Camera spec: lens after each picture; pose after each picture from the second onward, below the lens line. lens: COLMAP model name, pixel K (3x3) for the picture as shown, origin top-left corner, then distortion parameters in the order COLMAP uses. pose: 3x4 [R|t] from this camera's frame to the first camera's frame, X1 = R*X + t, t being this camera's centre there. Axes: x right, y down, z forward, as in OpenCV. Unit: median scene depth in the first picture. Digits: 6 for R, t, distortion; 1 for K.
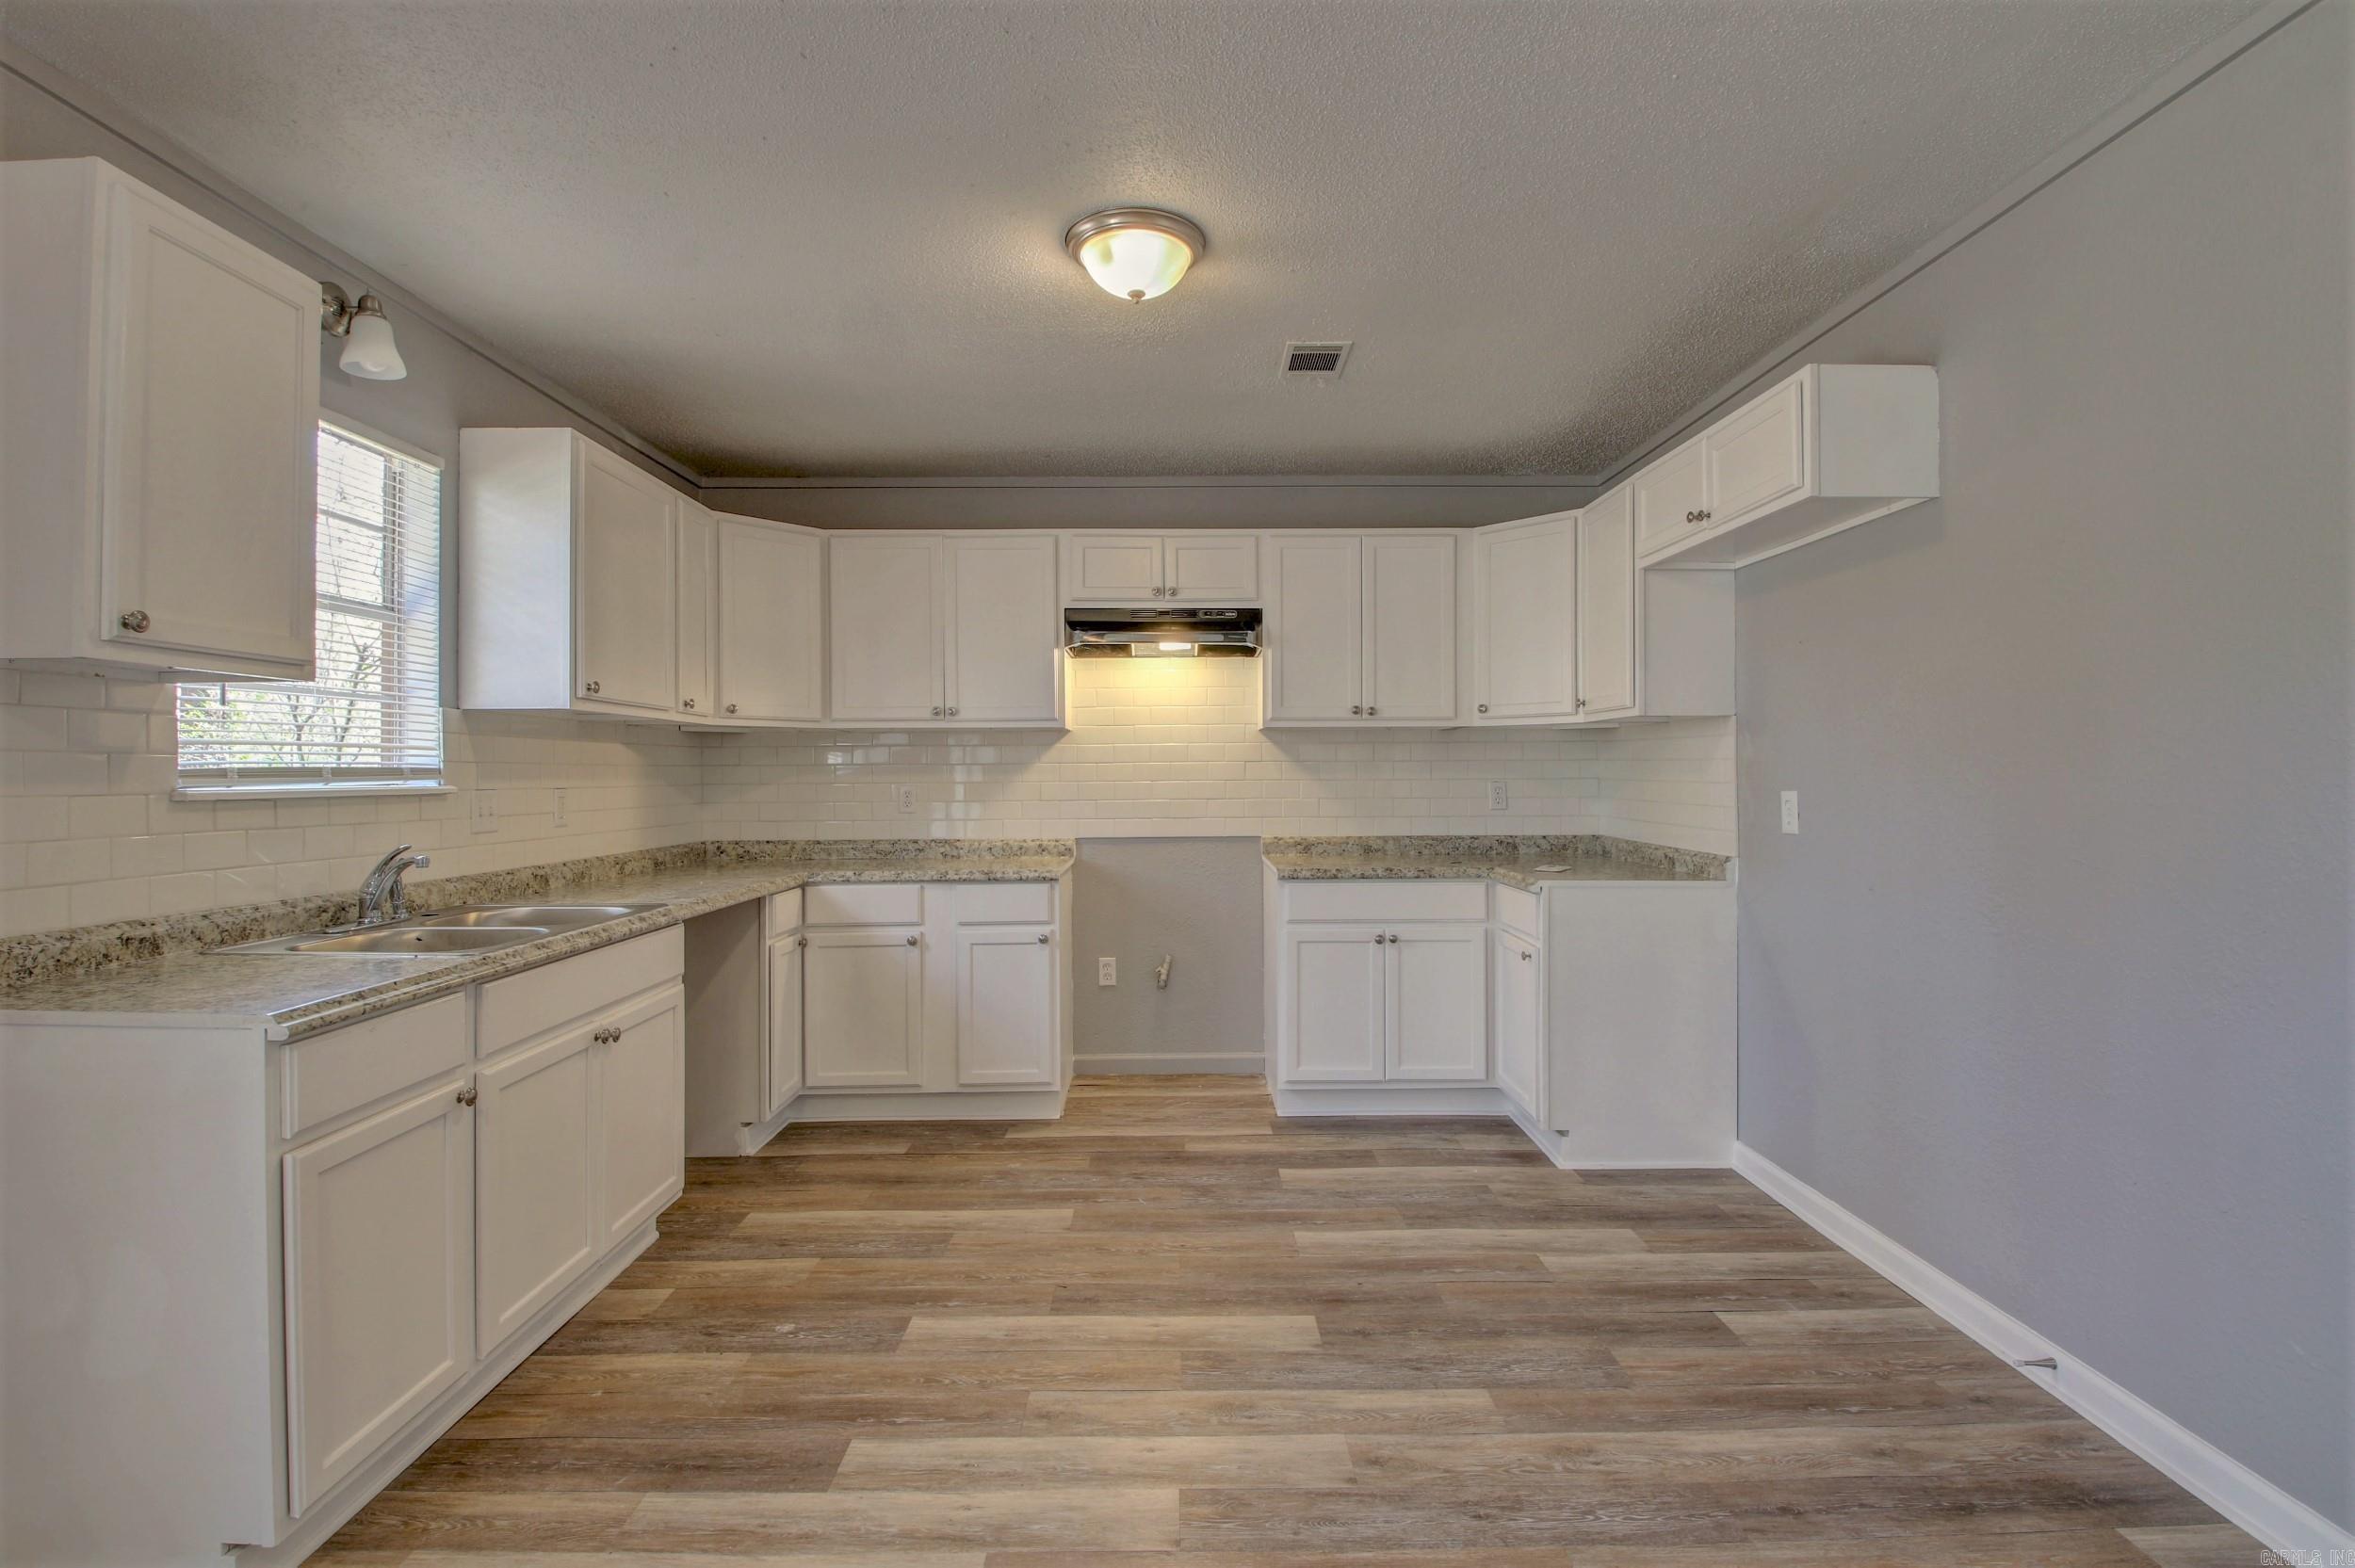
lens RADIAL K [[1094.3, 0, 1189.6], [0, 1094.3, 764.4], [0, 0, 1]] dist [-0.009362, -0.007660]
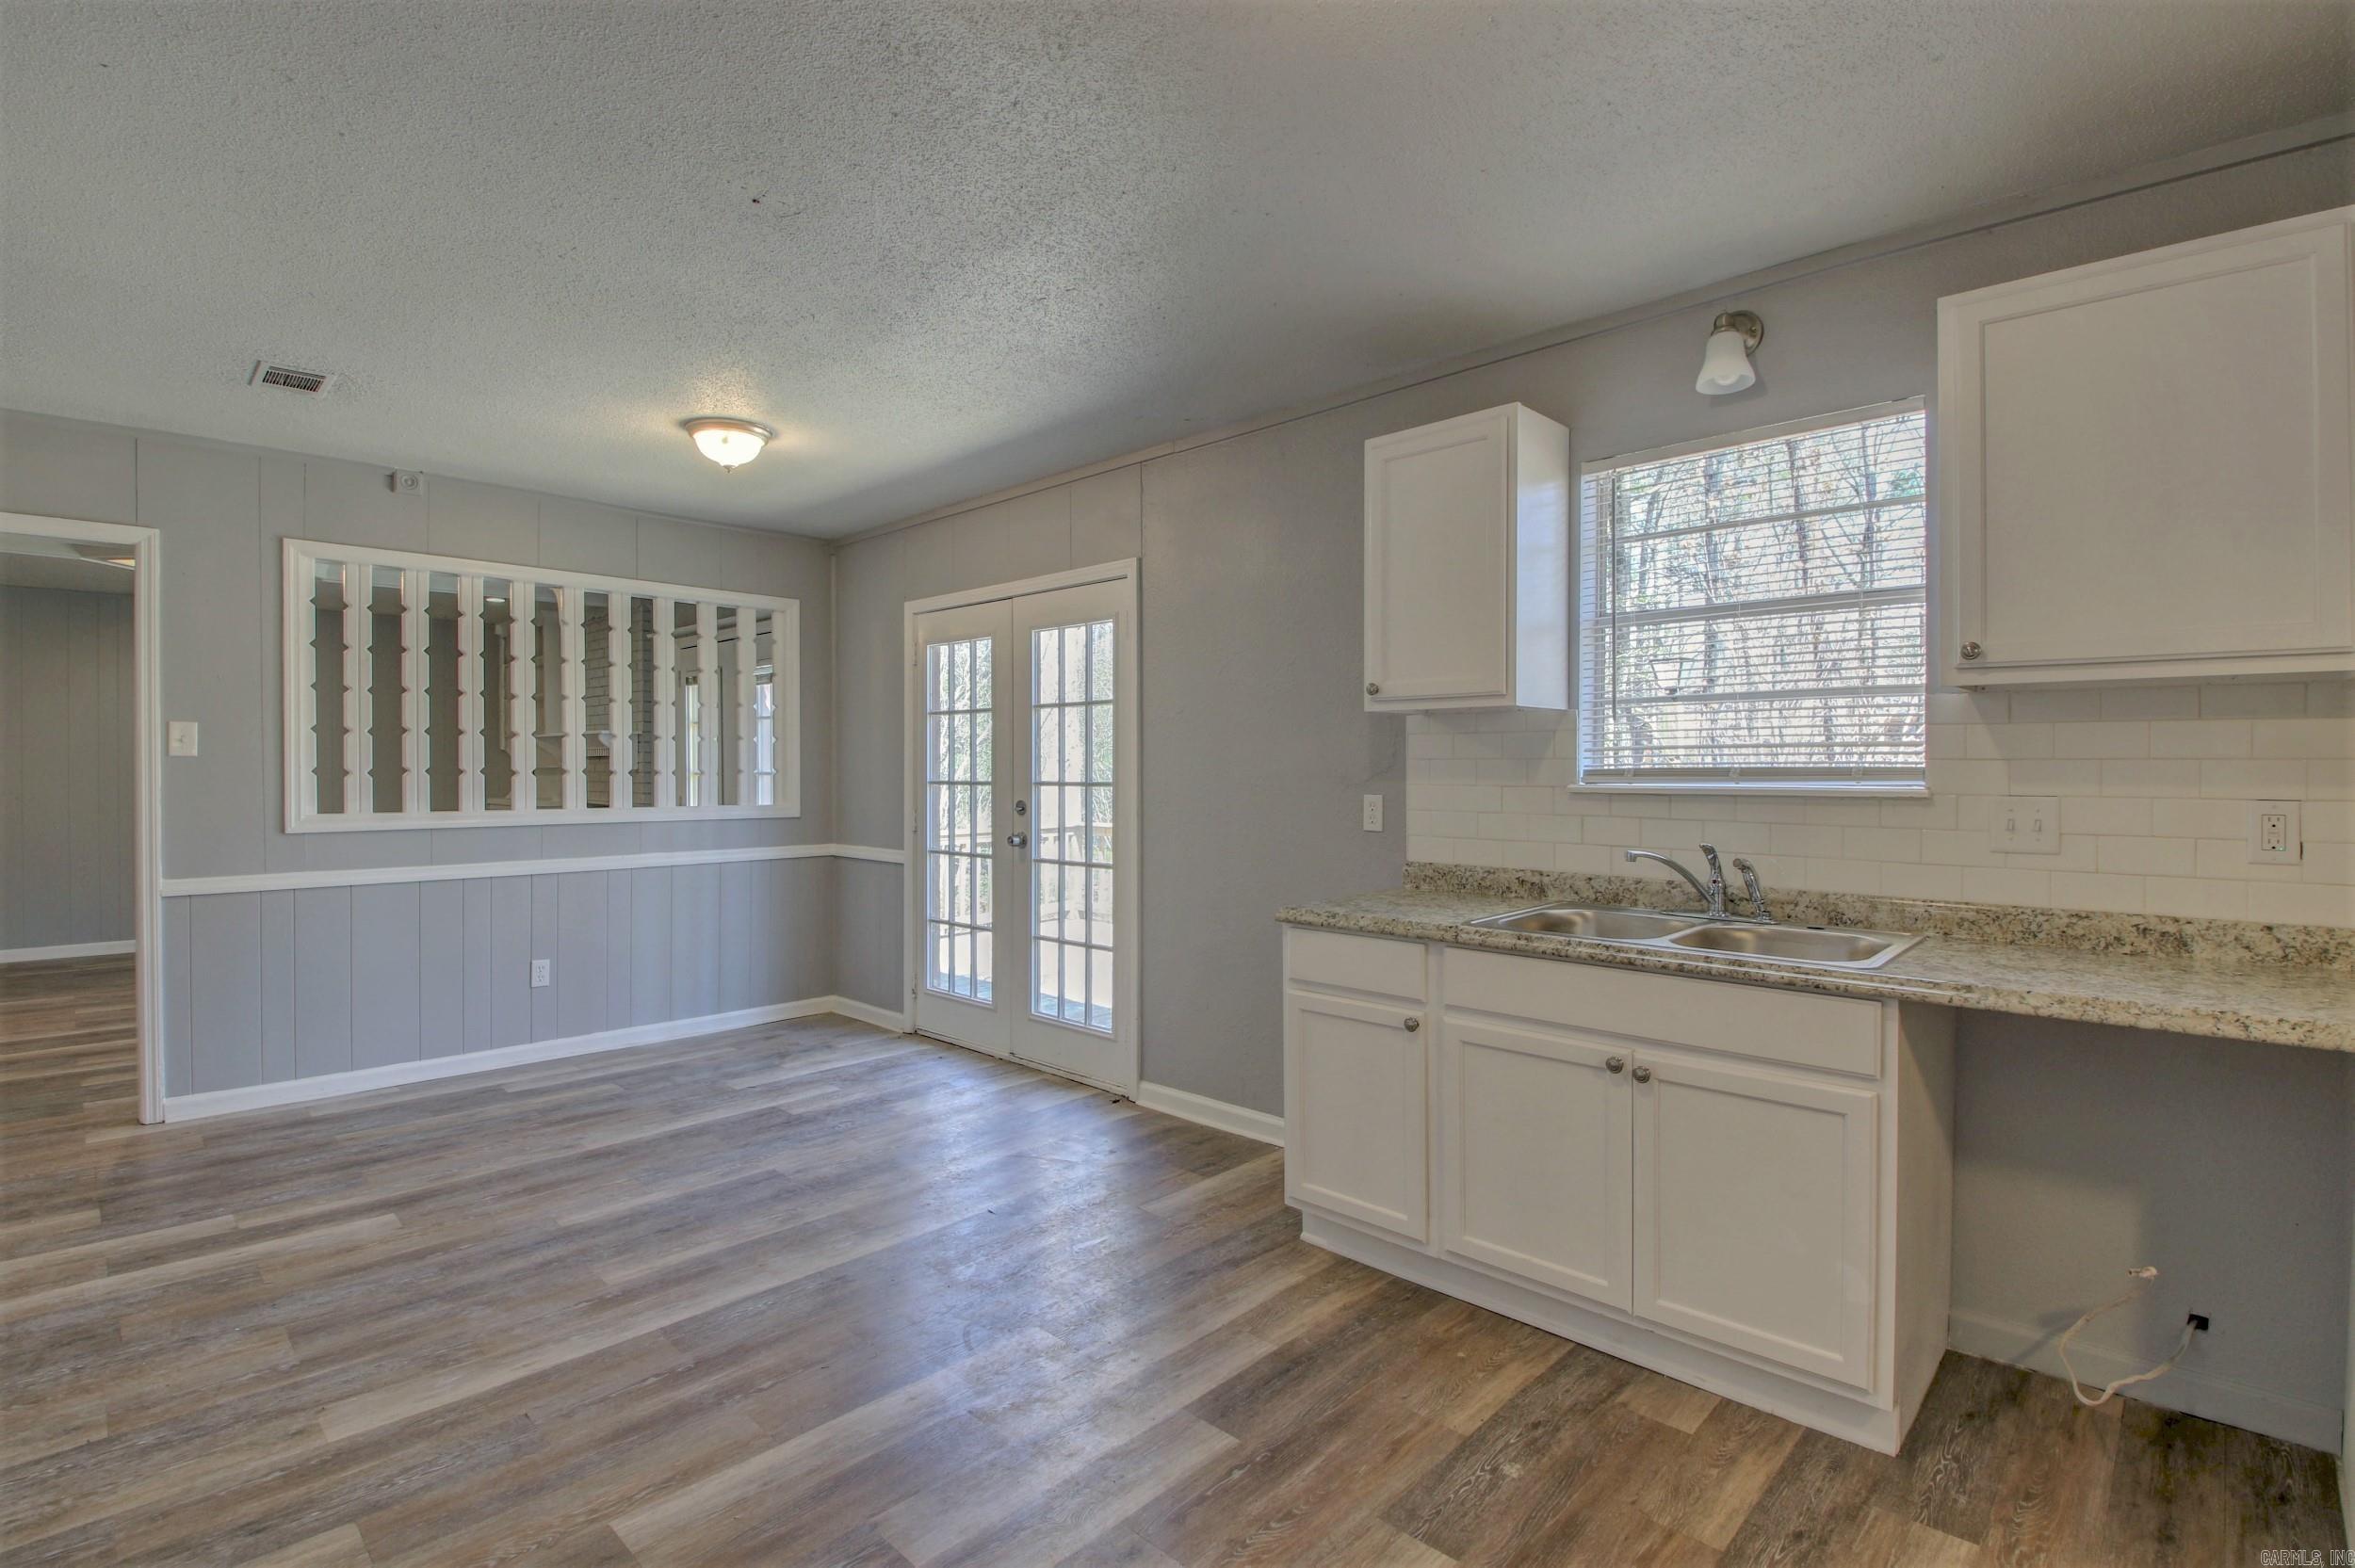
lens RADIAL K [[1094.3, 0, 1170.0], [0, 1094.3, 768.8], [0, 0, 1]] dist [-0.009362, -0.007660]
pose [[-0.704041, 0.009233, -0.710099, 0.315605], [0.010461, 0.999942, 0.002630, -0.004073], [0.710082, -0.005577, -0.704096, 1.176916]]
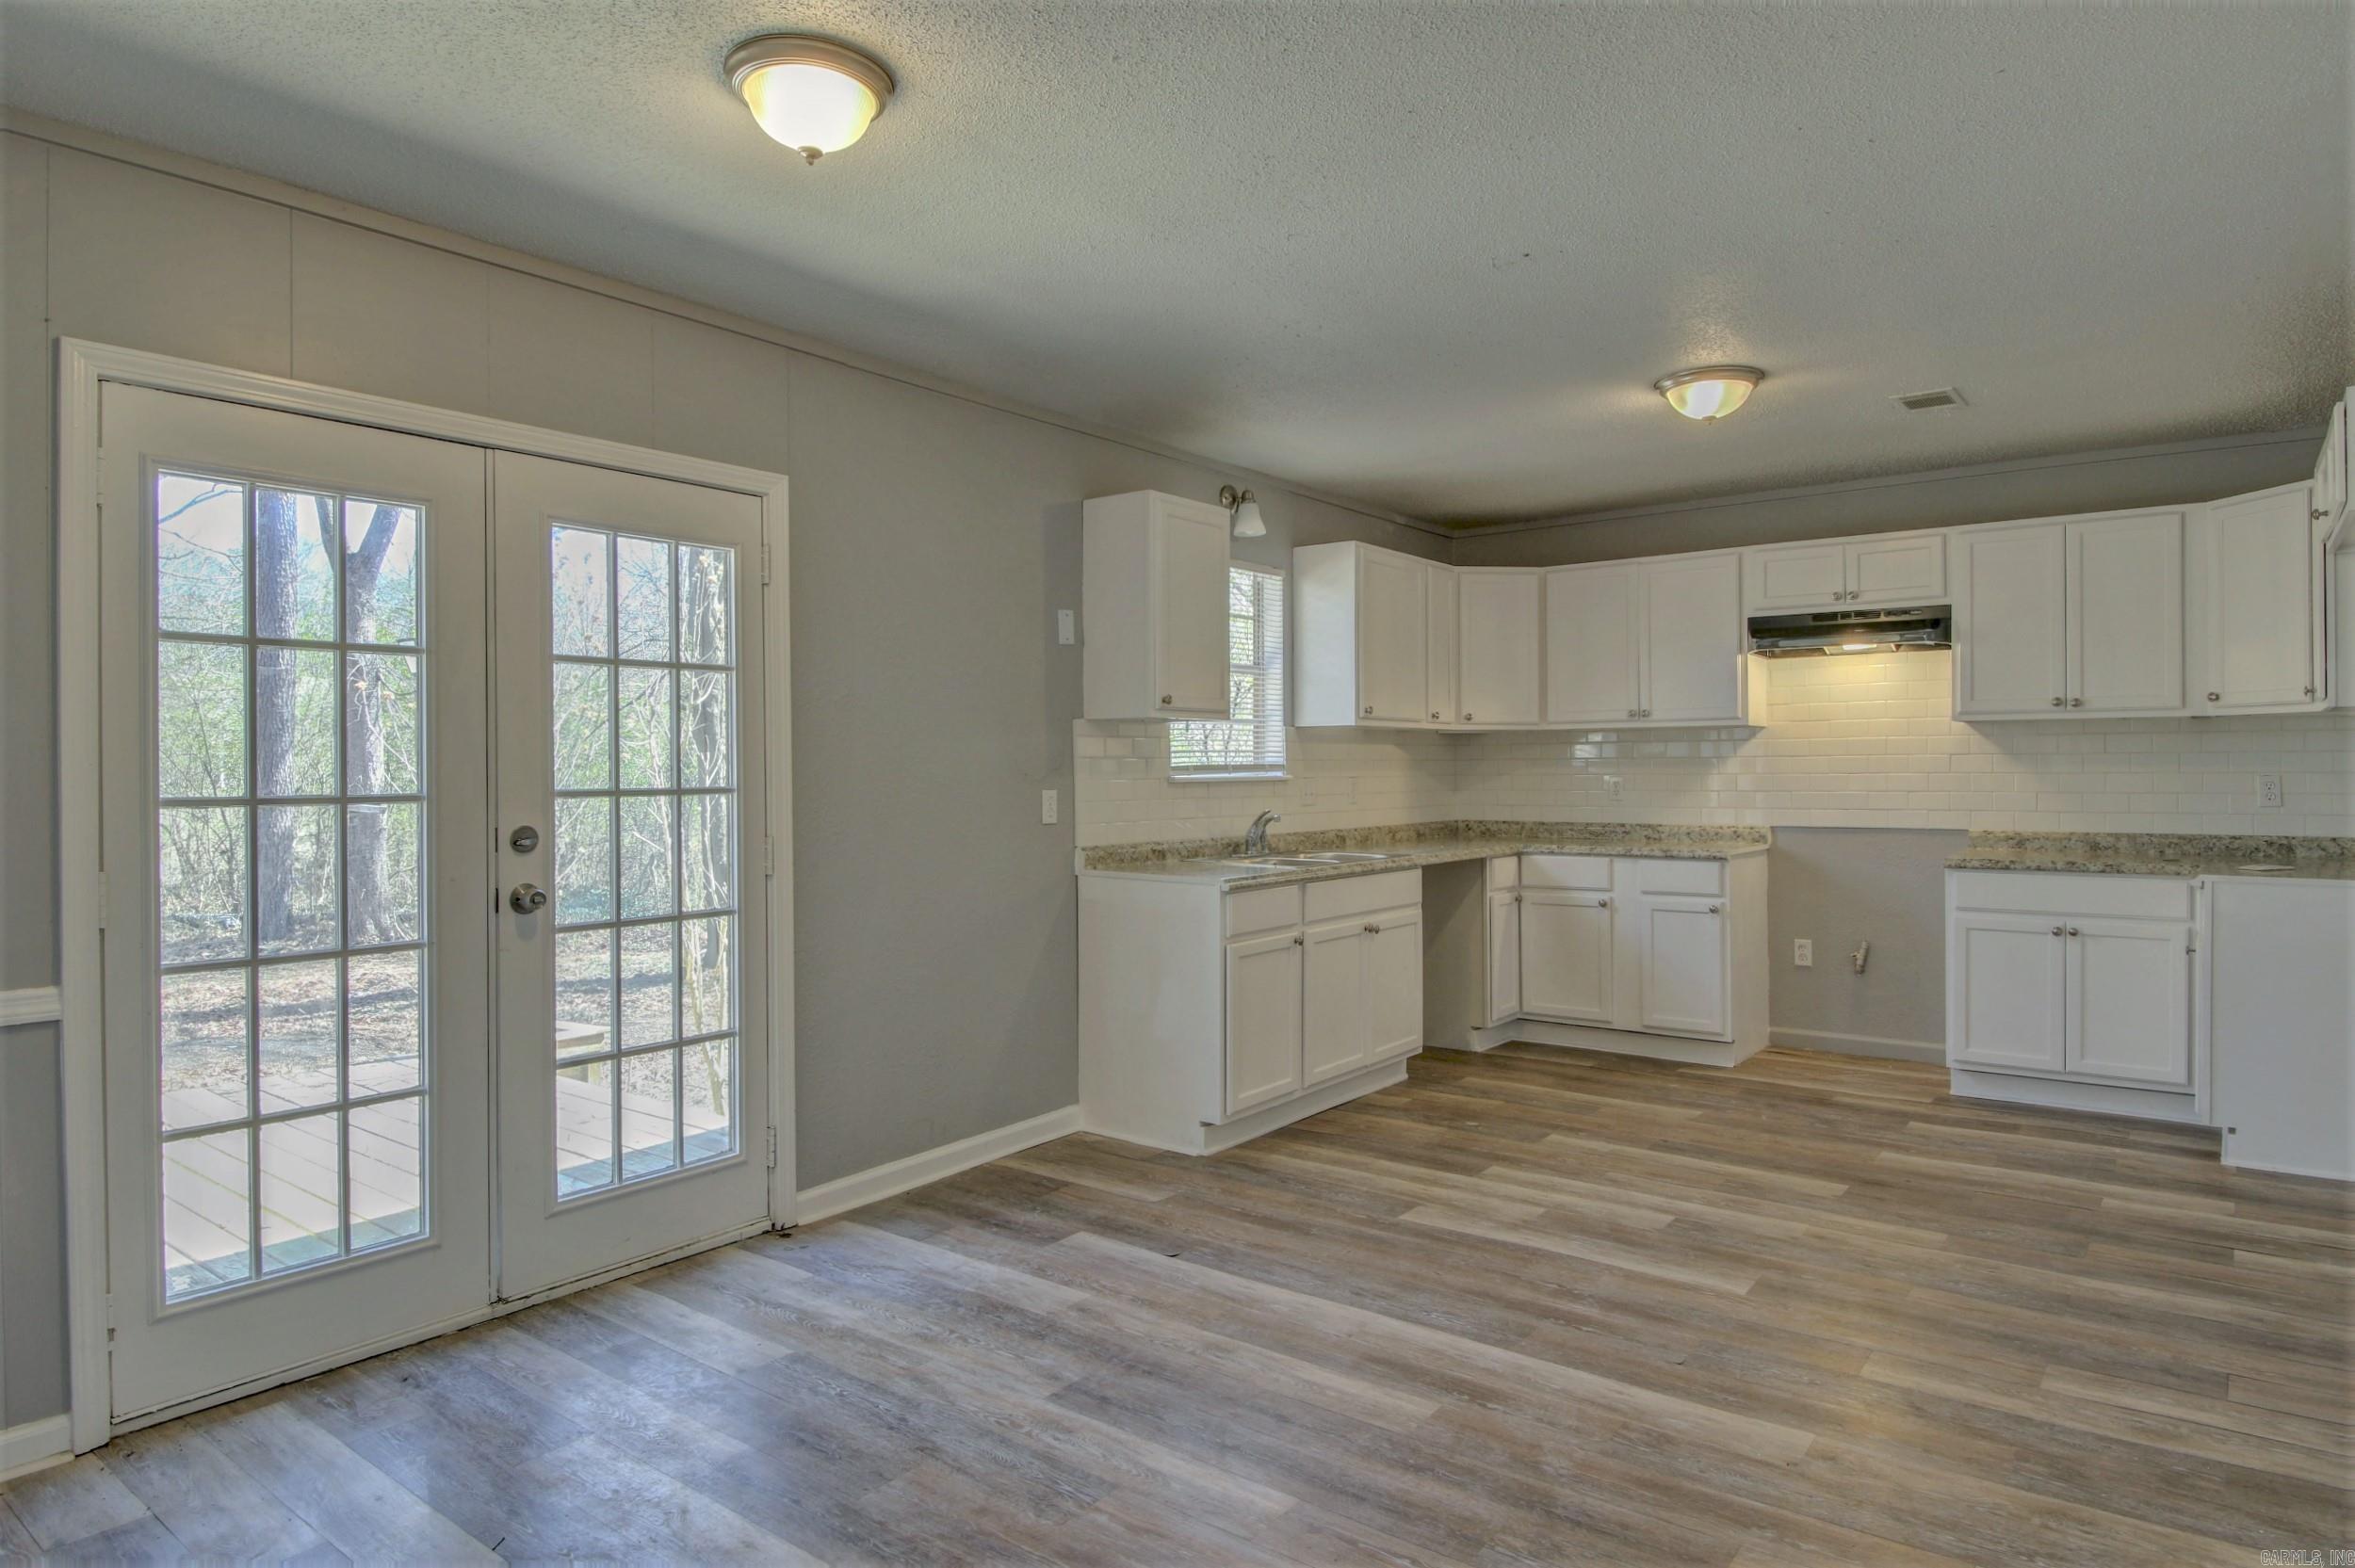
lens RADIAL K [[1364.1, 0, 1188.6], [0, 1364.1, 779.5], [0, 0, 1]] dist [0.019622, -0.018586]
pose [[0.787051, 0.005227, -0.616865, 0.435112], [0.006750, 0.999831, 0.017085, -0.009267], [0.616851, -0.017610, 0.786883, -0.660435]]
